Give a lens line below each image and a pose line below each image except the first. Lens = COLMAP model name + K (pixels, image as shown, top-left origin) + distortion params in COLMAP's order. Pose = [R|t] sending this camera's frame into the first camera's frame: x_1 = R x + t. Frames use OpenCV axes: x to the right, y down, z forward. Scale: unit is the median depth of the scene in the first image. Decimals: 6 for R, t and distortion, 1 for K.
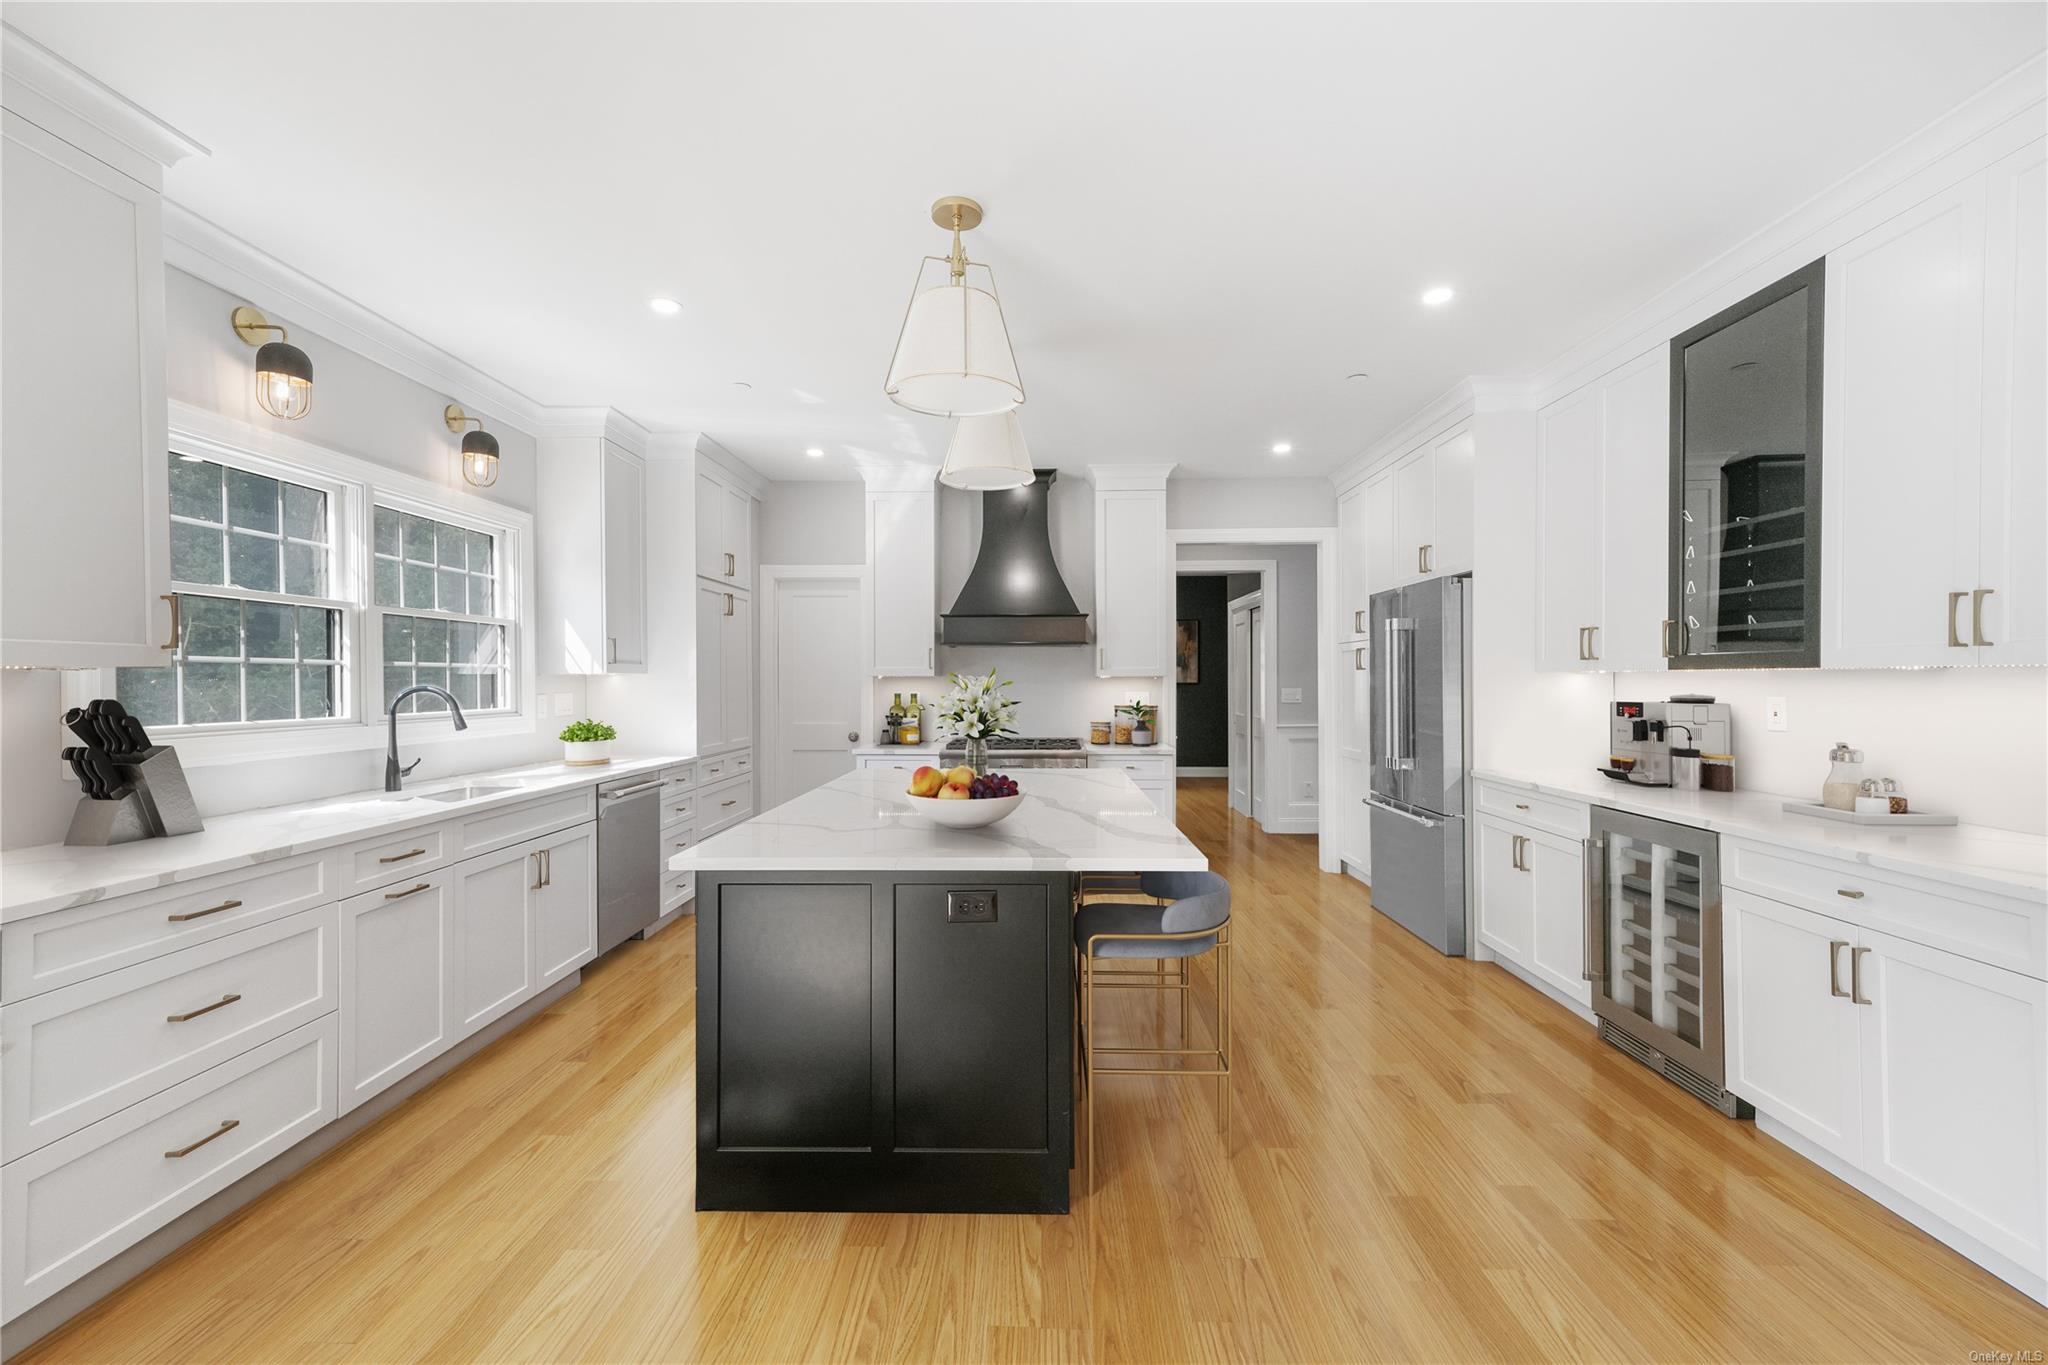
lens RADIAL K [[851.8, 0, 1024.0], [0, 851.8, 682.5], [0, 0, 1]] dist [0.000280, -0.000033]
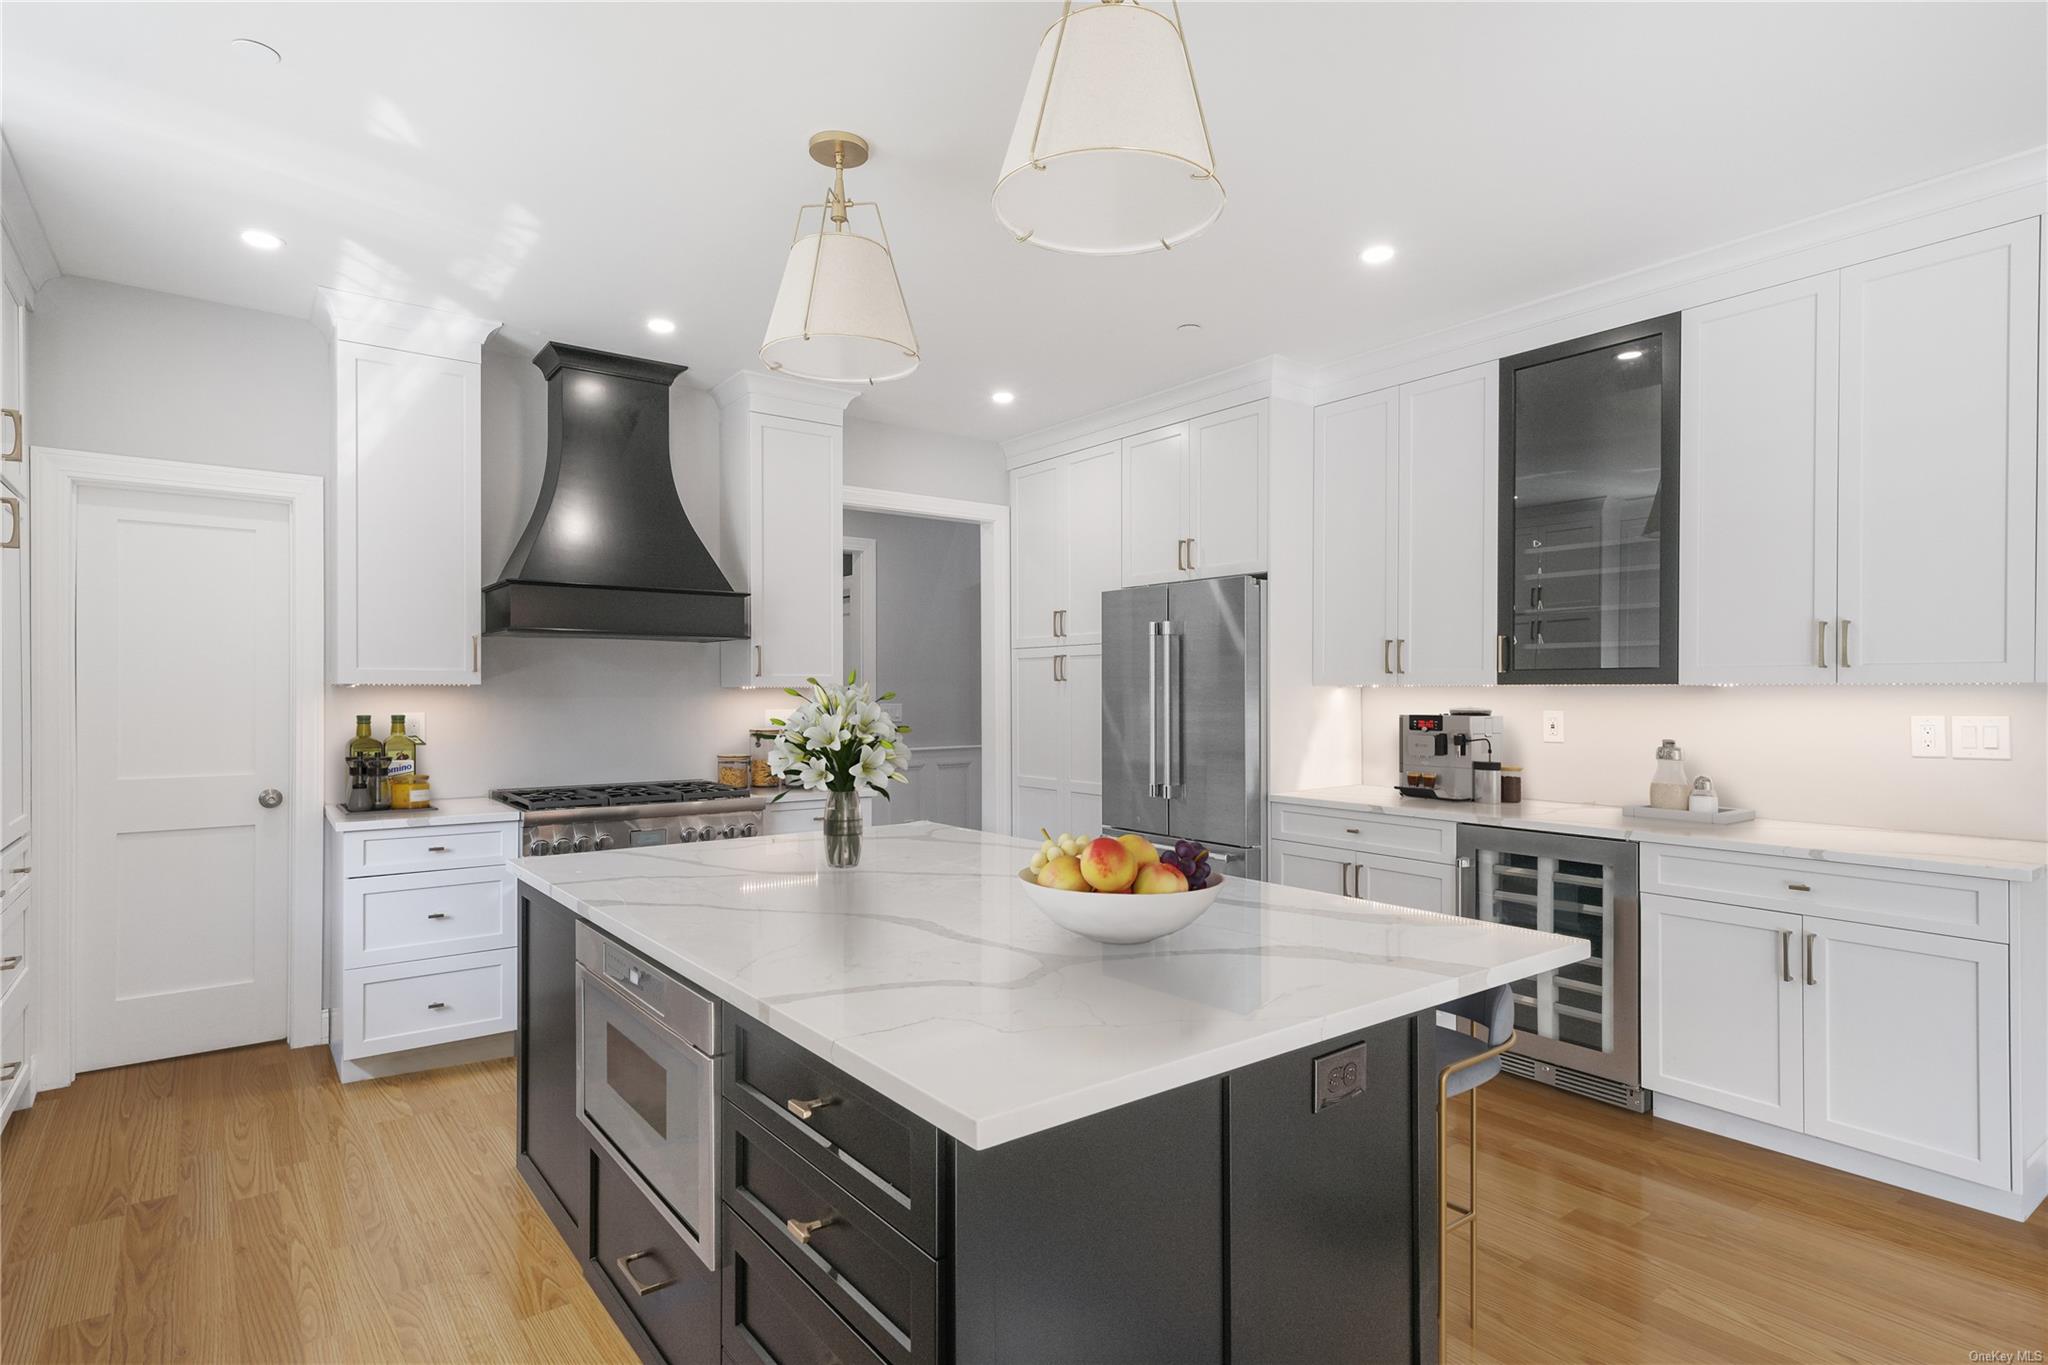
lens RADIAL K [[1055.8, 0, 1025.1], [0, 1055.8, 695.9], [0, 0, 1]] dist [-0.000219, 0.000140]
pose [[0.778032, 0.002466, 0.628220, -0.371086], [-0.000637, 0.999995, -0.003136, 0.002605], [-0.628225, 0.002040, 0.778029, 0.299258]]
